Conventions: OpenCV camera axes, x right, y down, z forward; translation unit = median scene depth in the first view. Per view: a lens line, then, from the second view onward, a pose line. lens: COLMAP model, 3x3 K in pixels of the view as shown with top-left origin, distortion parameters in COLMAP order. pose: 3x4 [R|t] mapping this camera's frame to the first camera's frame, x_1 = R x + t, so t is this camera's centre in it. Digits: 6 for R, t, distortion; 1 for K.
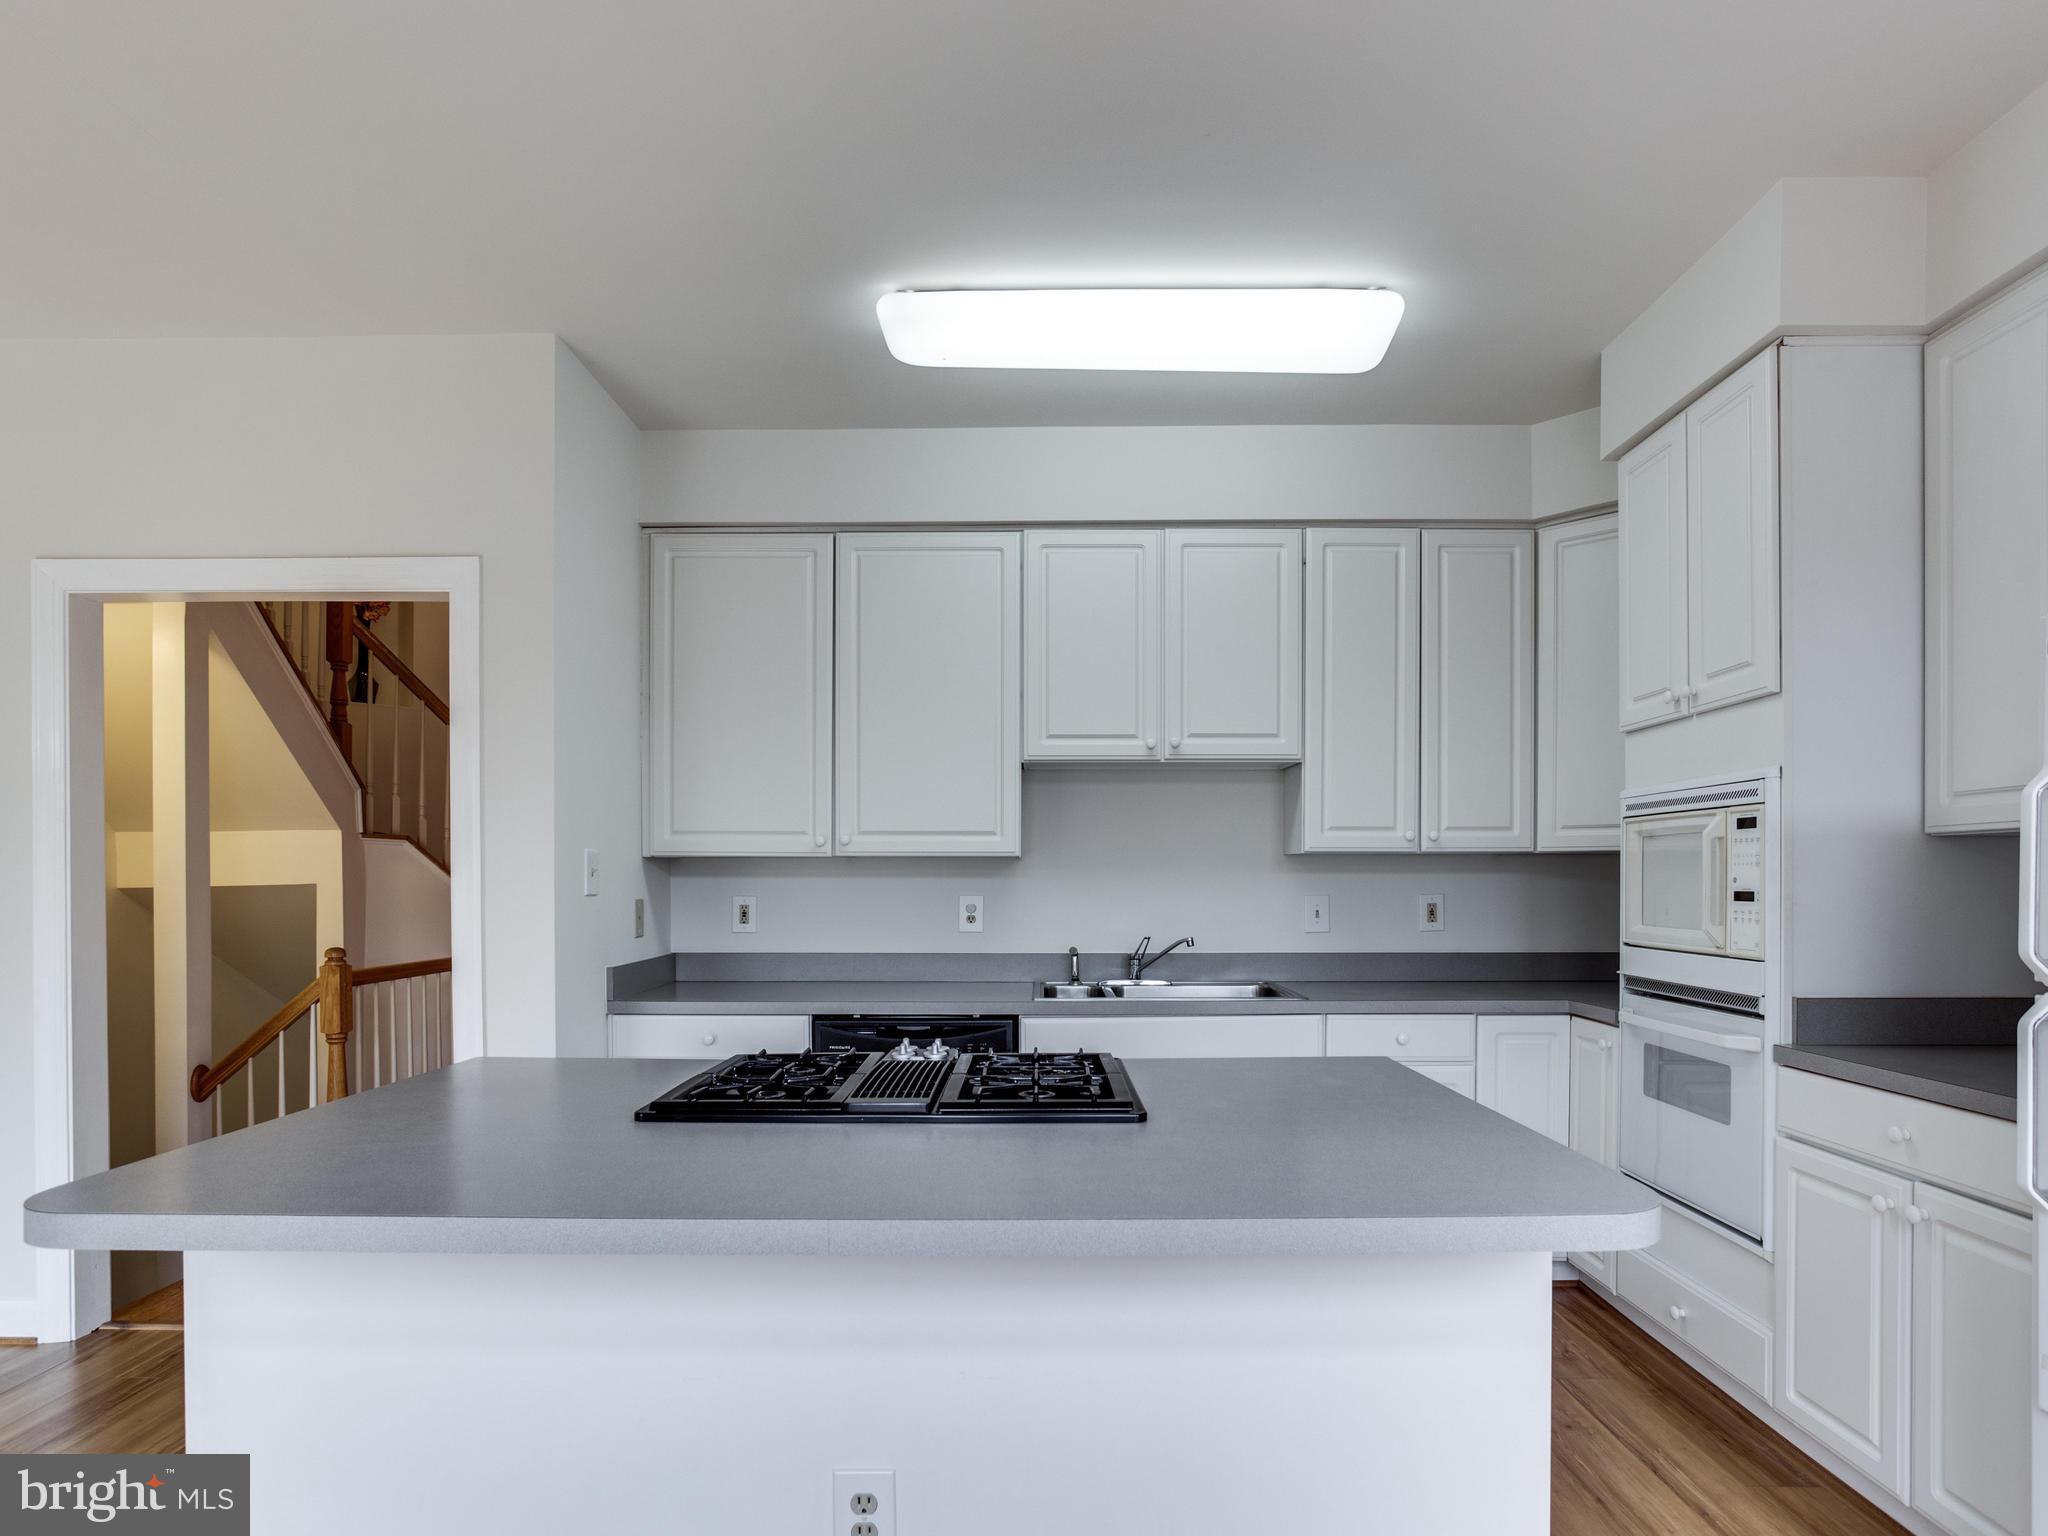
lens RADIAL K [[1178.5, 0, 1023.0], [0, 1178.5, 889.4], [0, 0, 1]] dist [-0.025715, 0.000265]
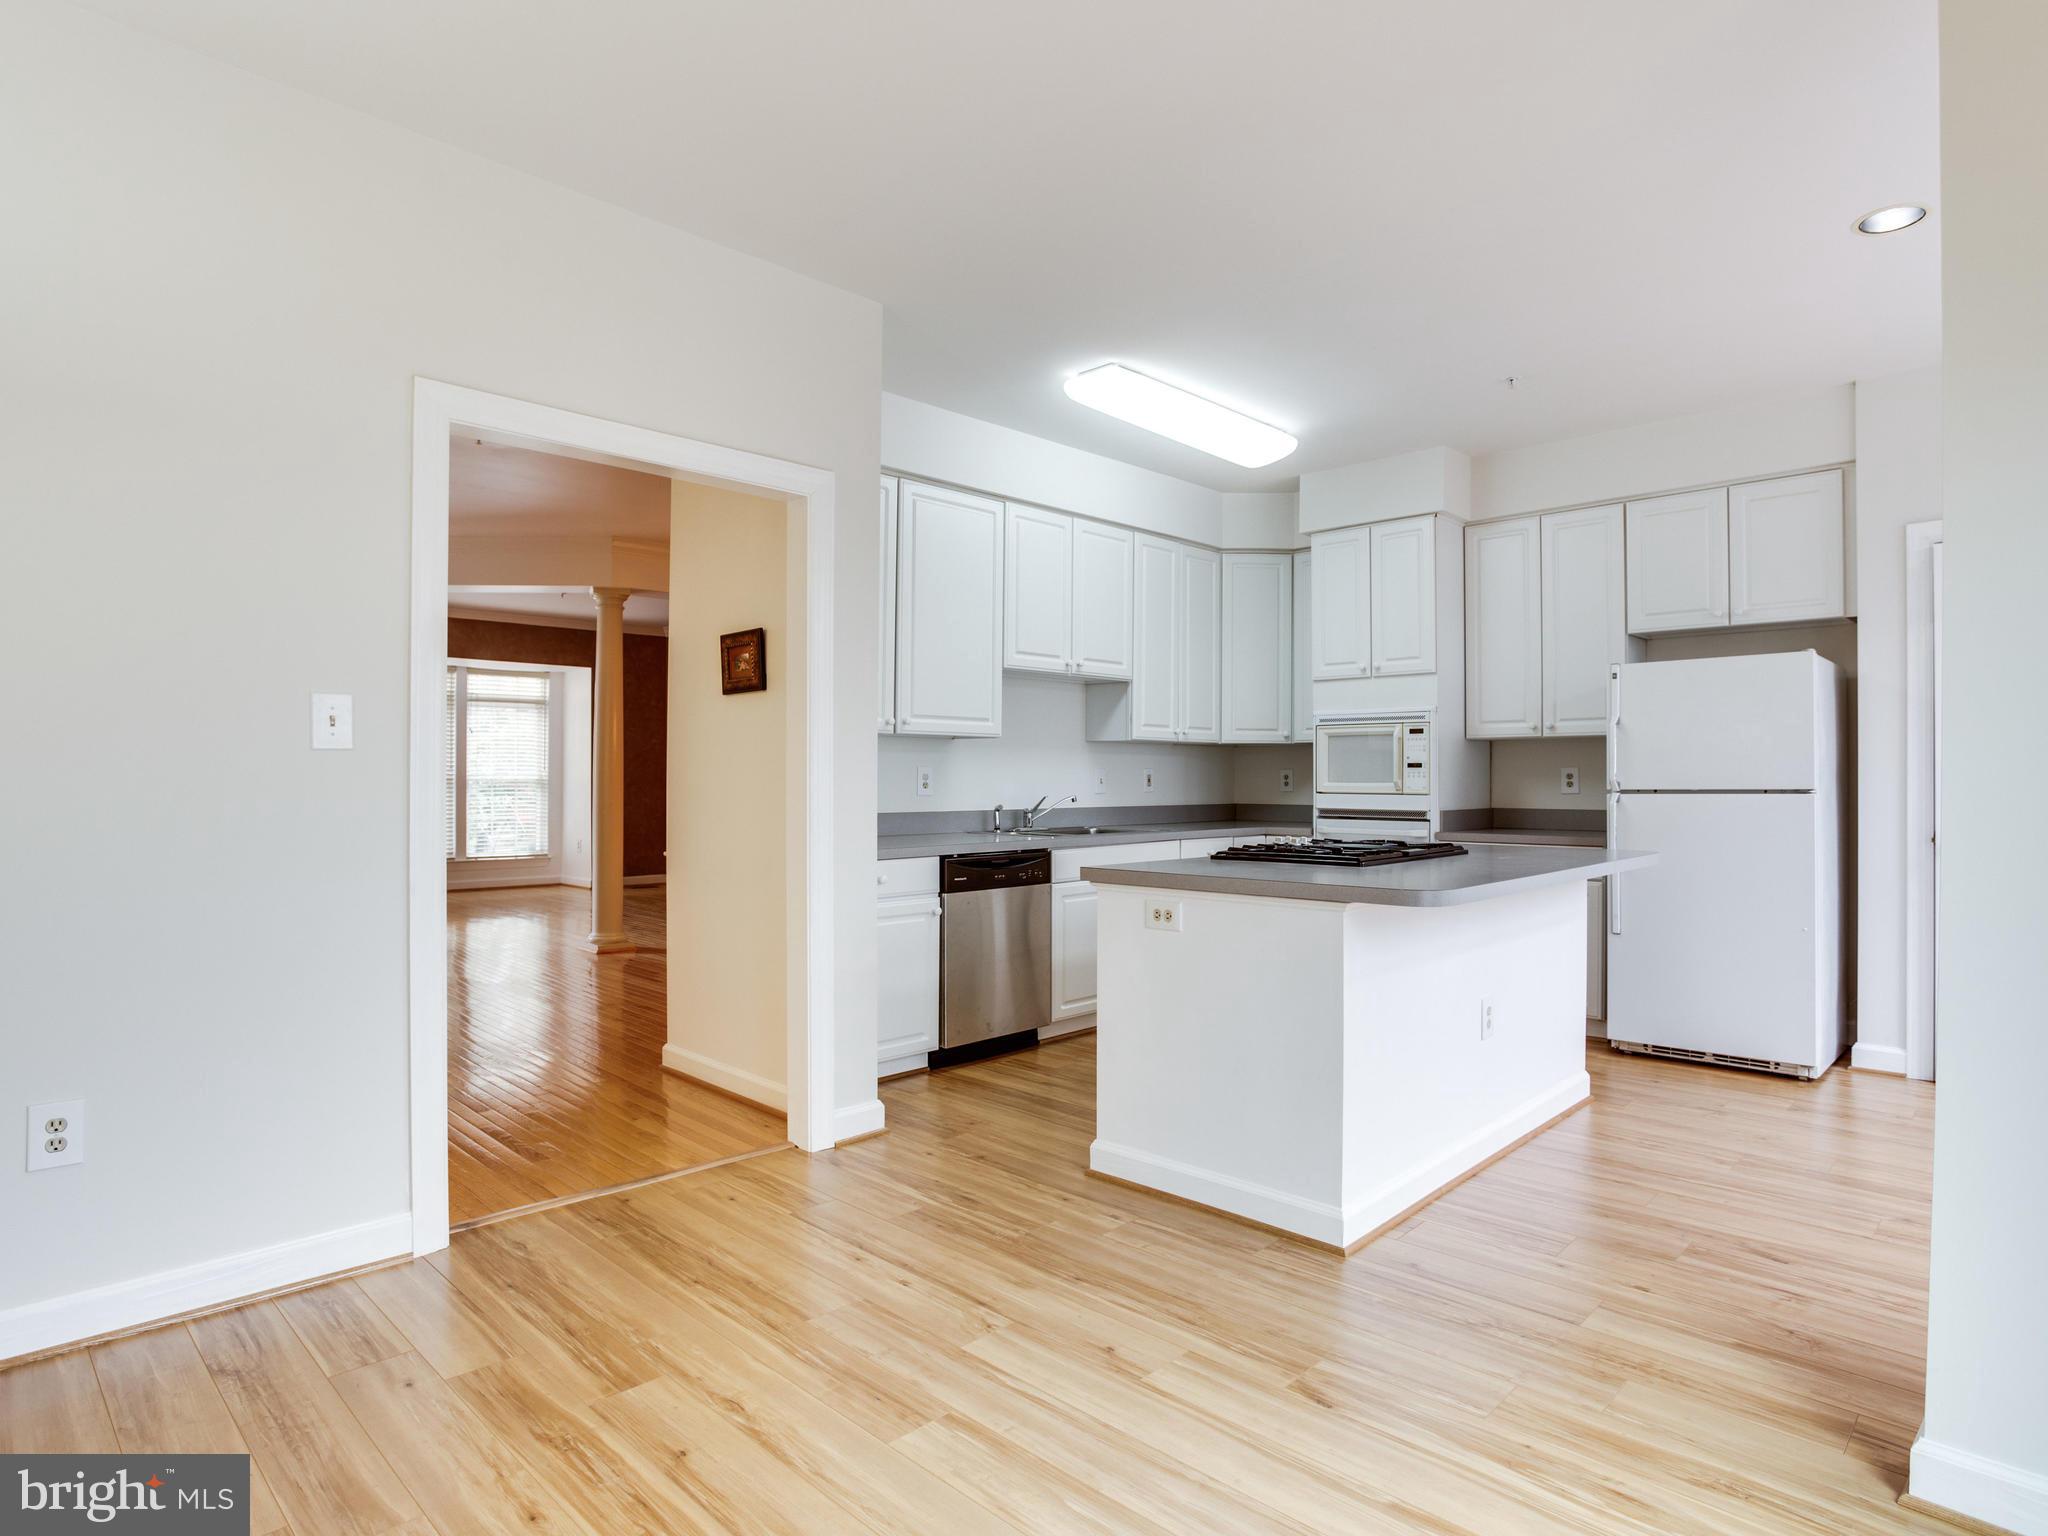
lens RADIAL K [[1180.9, 0, 1086.0], [0, 1180.9, 773.4], [0, 0, 1]] dist [-0.058567, 0.042290]
pose [[0.661358, 0.004032, 0.750059, -0.972700], [0.003272, 0.999961, -0.008261, 0.025505], [-0.750063, 0.007918, 0.661319, 0.016794]]
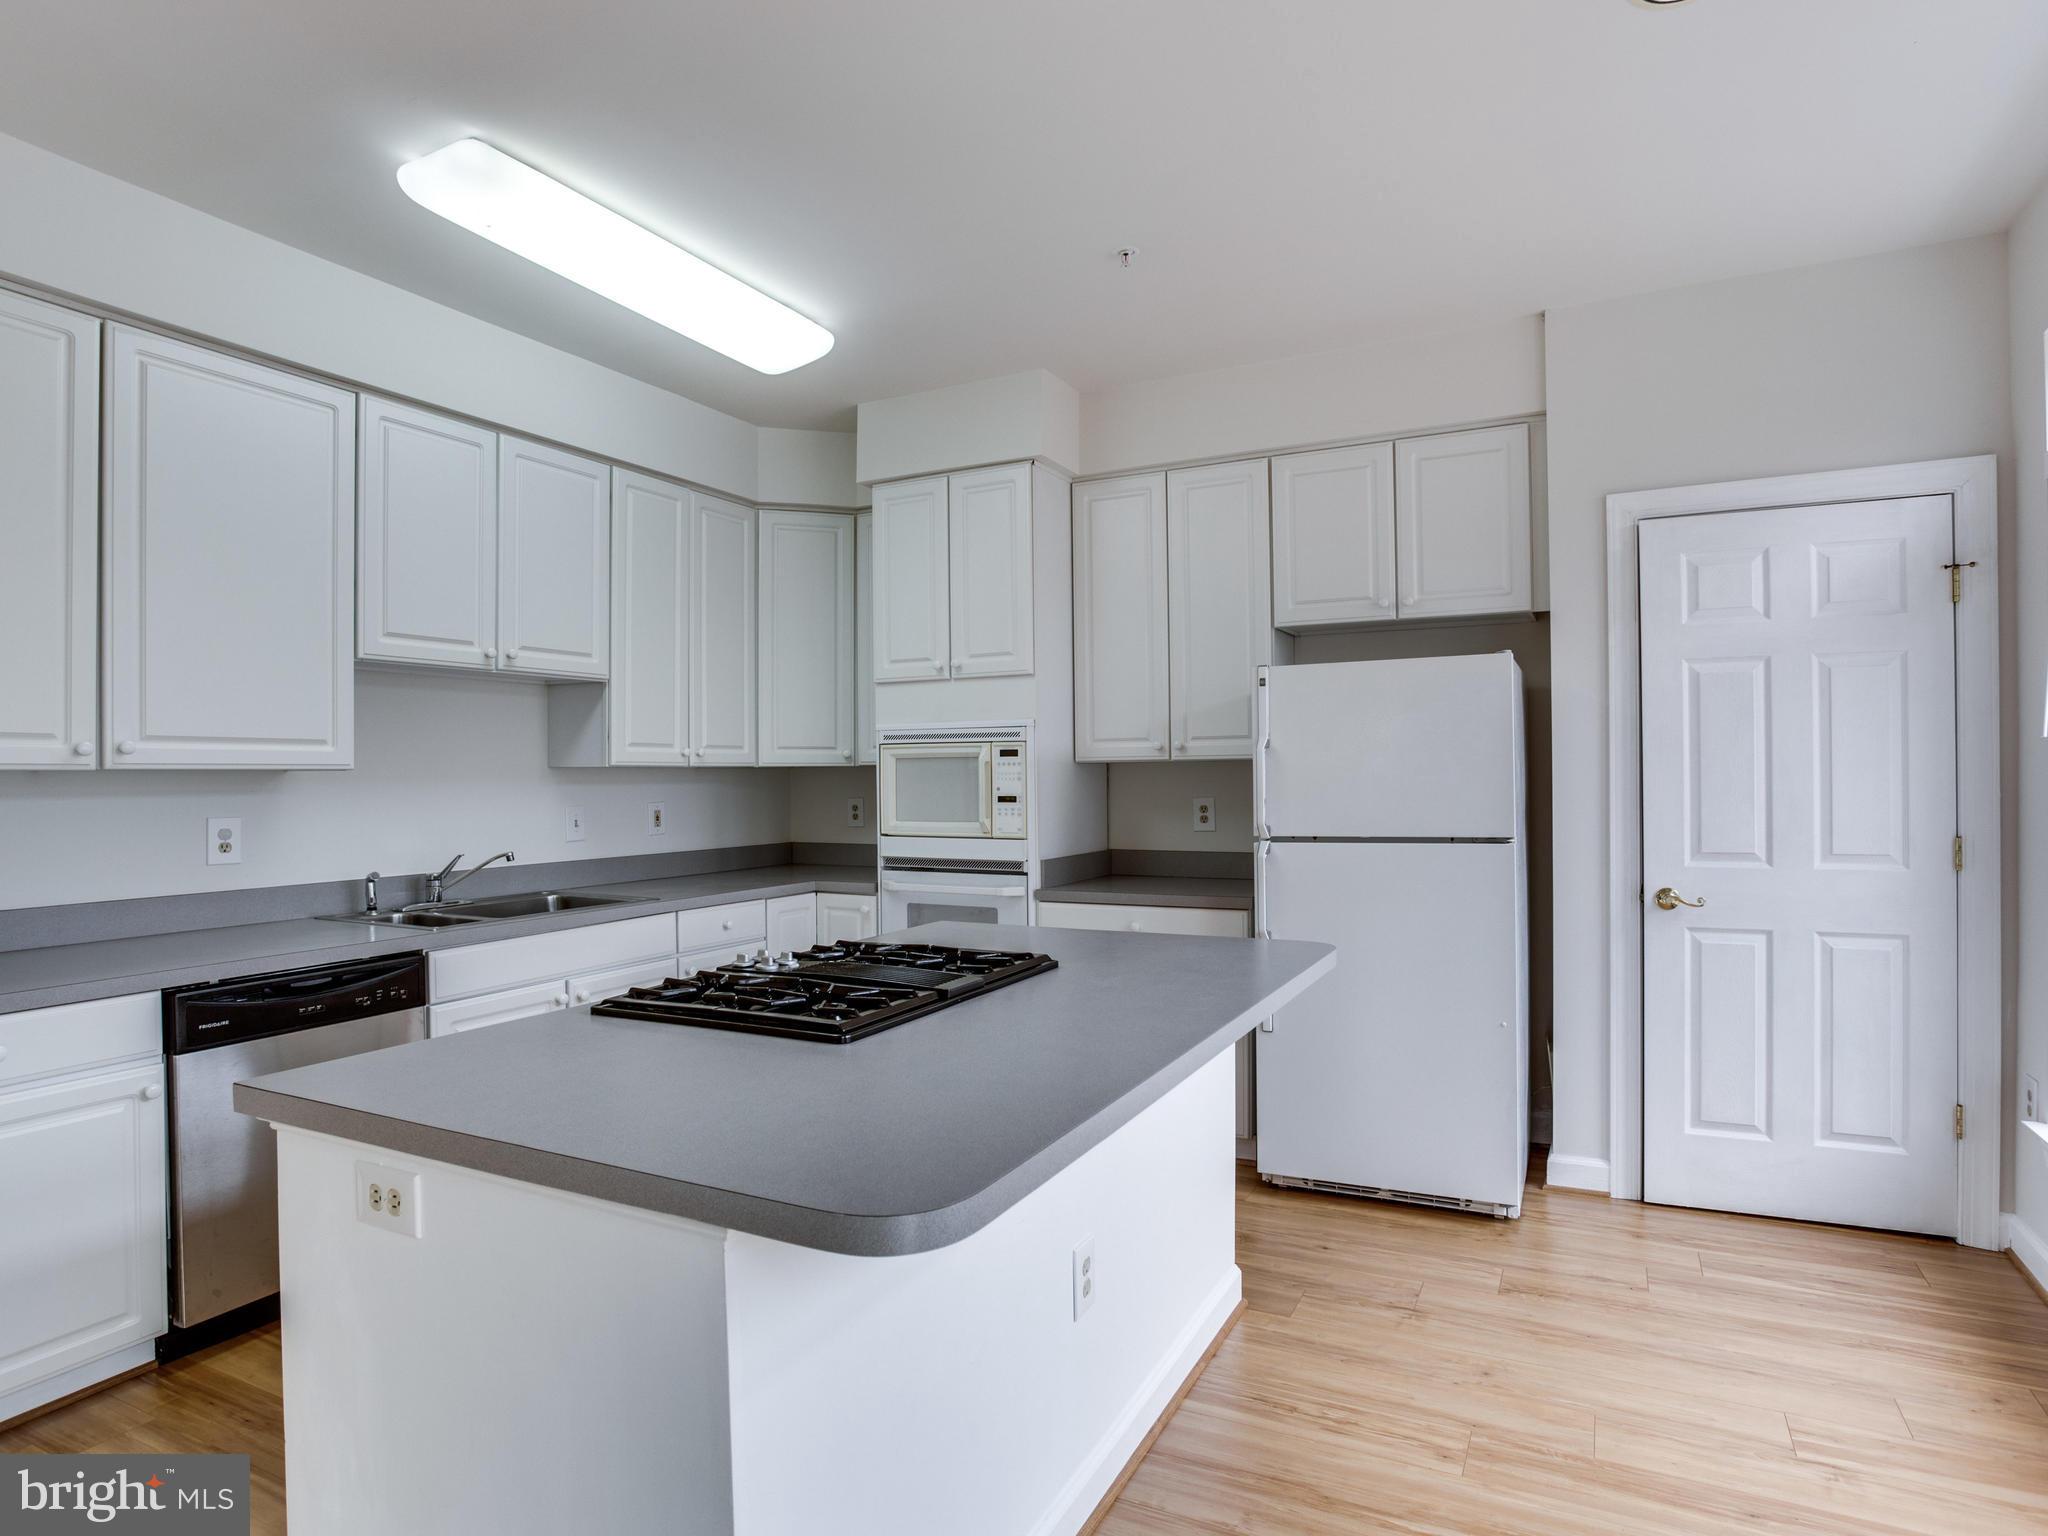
lens RADIAL K [[1149.6, 0, 1076.1], [0, 1149.6, 774.1], [0, 0, 1]] dist [-0.069003, 0.034791]
pose [[0.419493, -0.002773, 0.907754, -0.527180], [0.013707, 0.999901, -0.003280, -0.015079], [-0.907655, 0.013818, 0.419490, 0.179920]]
